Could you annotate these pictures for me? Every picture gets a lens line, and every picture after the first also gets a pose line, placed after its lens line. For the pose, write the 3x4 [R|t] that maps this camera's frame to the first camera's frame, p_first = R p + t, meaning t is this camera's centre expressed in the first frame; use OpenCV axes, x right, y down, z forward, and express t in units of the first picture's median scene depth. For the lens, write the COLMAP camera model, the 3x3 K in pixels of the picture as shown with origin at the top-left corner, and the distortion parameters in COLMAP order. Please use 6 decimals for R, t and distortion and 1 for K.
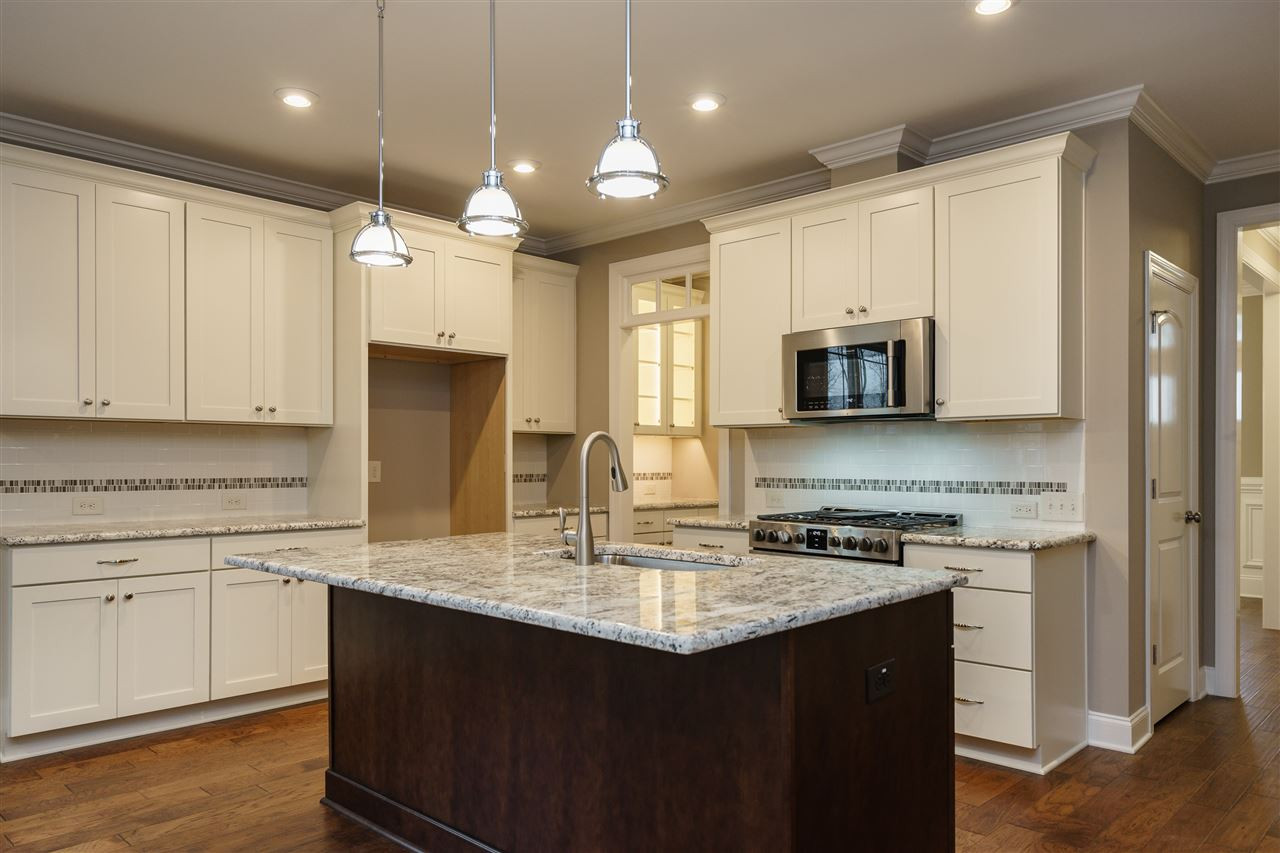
lens RADIAL K [[903.1, 0, 637.1], [0, 903.1, 460.2], [0, 0, 1]] dist [-0.000858, -0.001647]
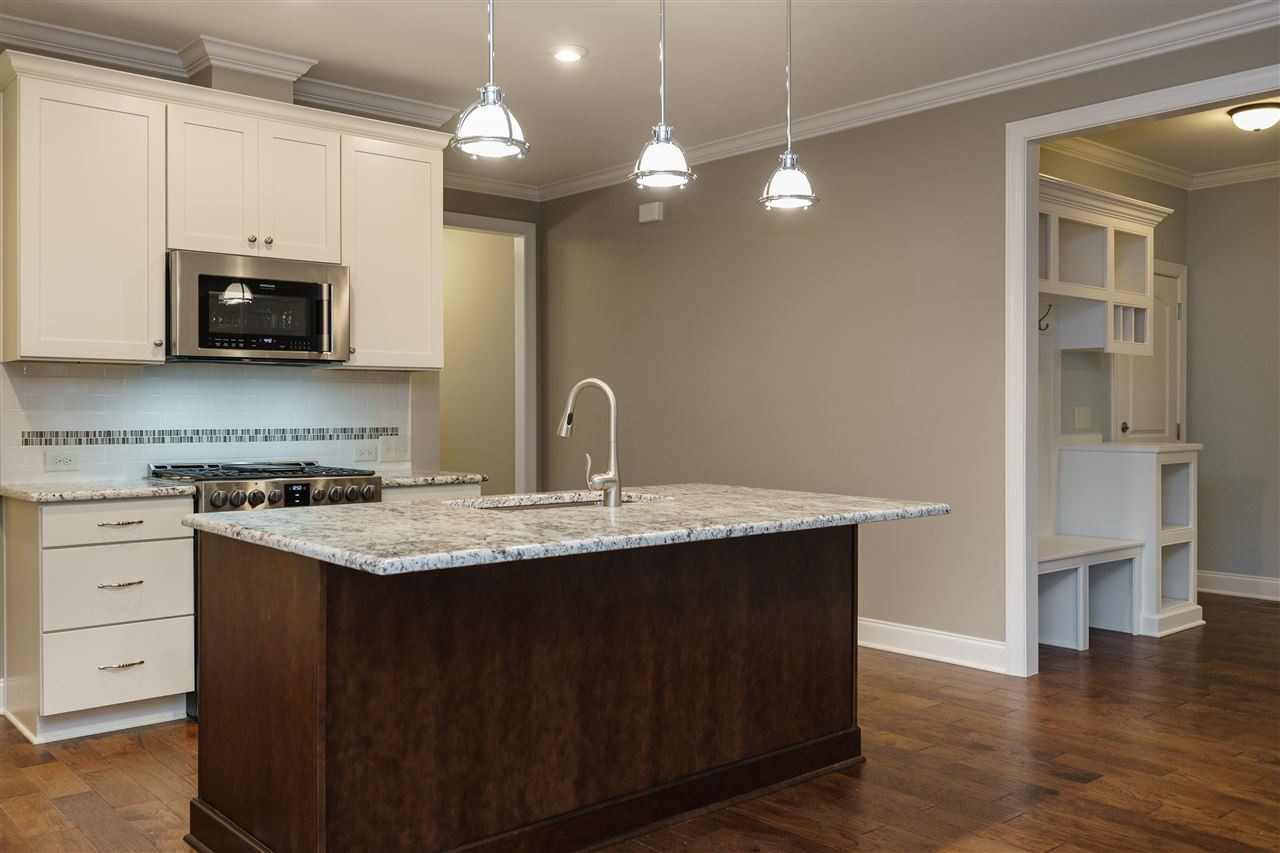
lens RADIAL K [[1109.9, 0, 640.4], [0, 1109.9, 413.0], [0, 0, 1]] dist [0.002547, -0.000412]
pose [[0.088655, -0.003425, 0.996057, -0.938214], [-0.000490, 0.999994, 0.003482, 0.001912], [-0.996062, -0.000797, 0.088652, 0.599007]]
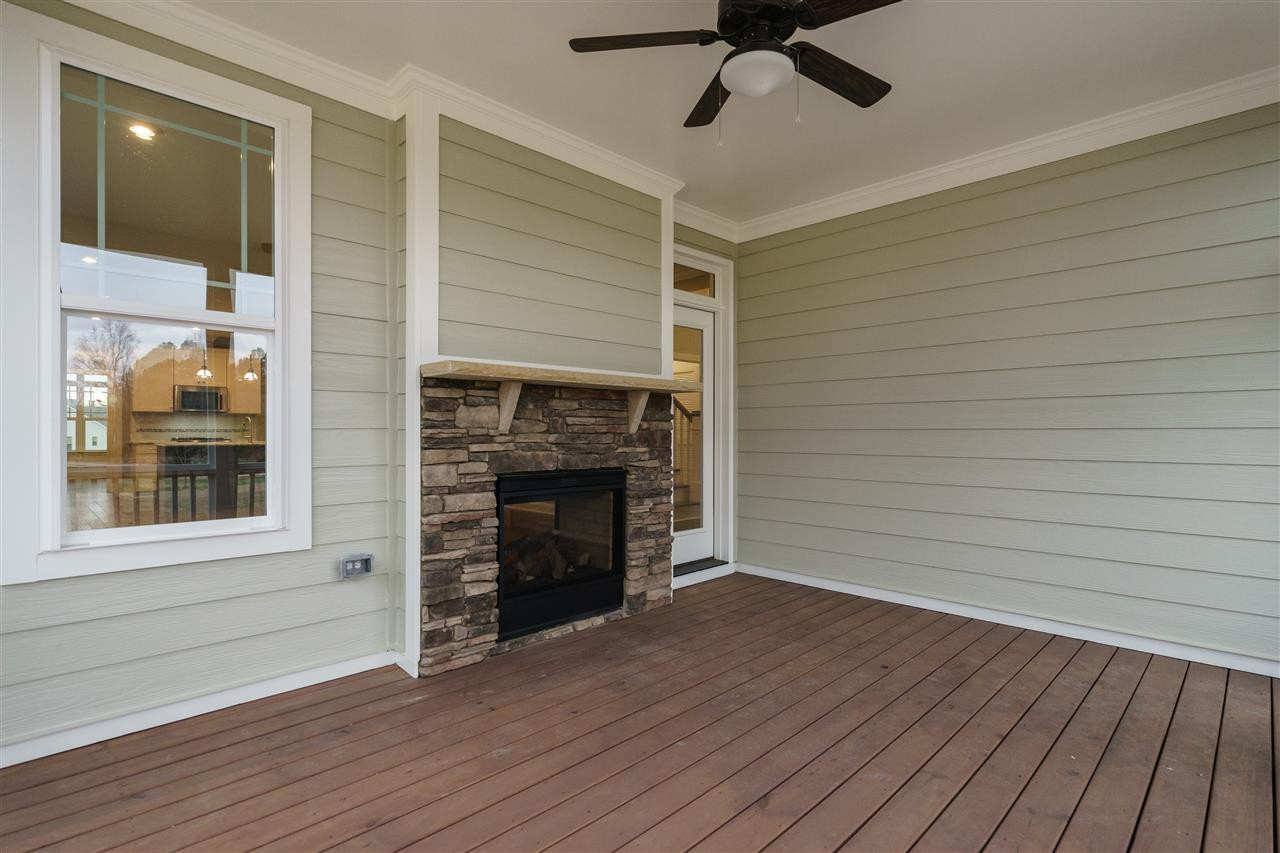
lens RADIAL K [[630.0, 0, 640.0], [0, 630.0, 426.5], [0, 0, 1]] dist [-0.000439, 0.000067]
pose [[0.027566, 0.006803, 0.999597, -2.541388], [-0.000939, 0.999977, -0.006780, 0.032621], [-0.999620, -0.000752, 0.027571, -0.942256]]
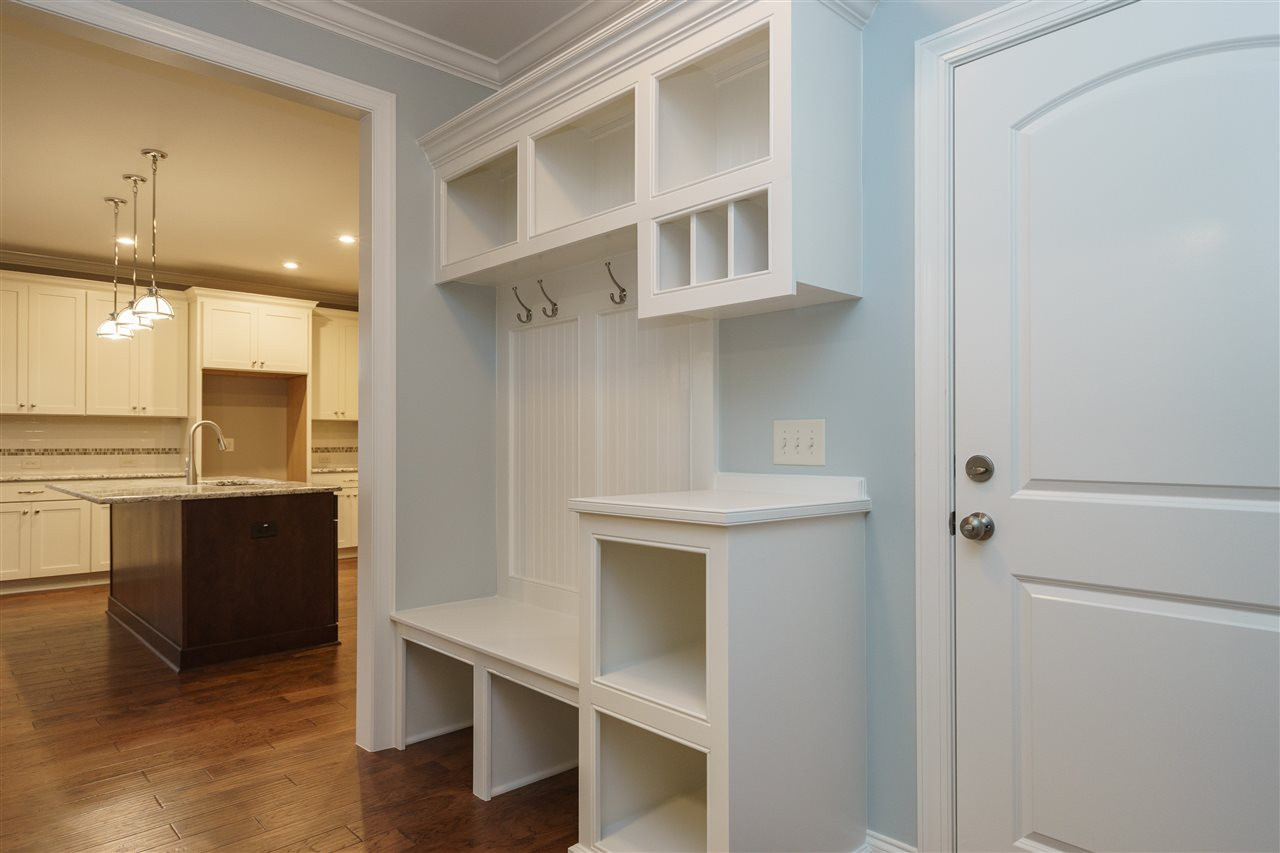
lens RADIAL K [[772.8, 0, 640.0], [0, 772.8, 426.5], [0, 0, 1]] dist [0.001815, 0.001148]
pose [[0.998751, -0.002787, -0.049892, 0.563783], [0.001823, 0.999811, -0.019365, 0.008346], [0.049937, 0.019250, 0.998567, -0.388583]]
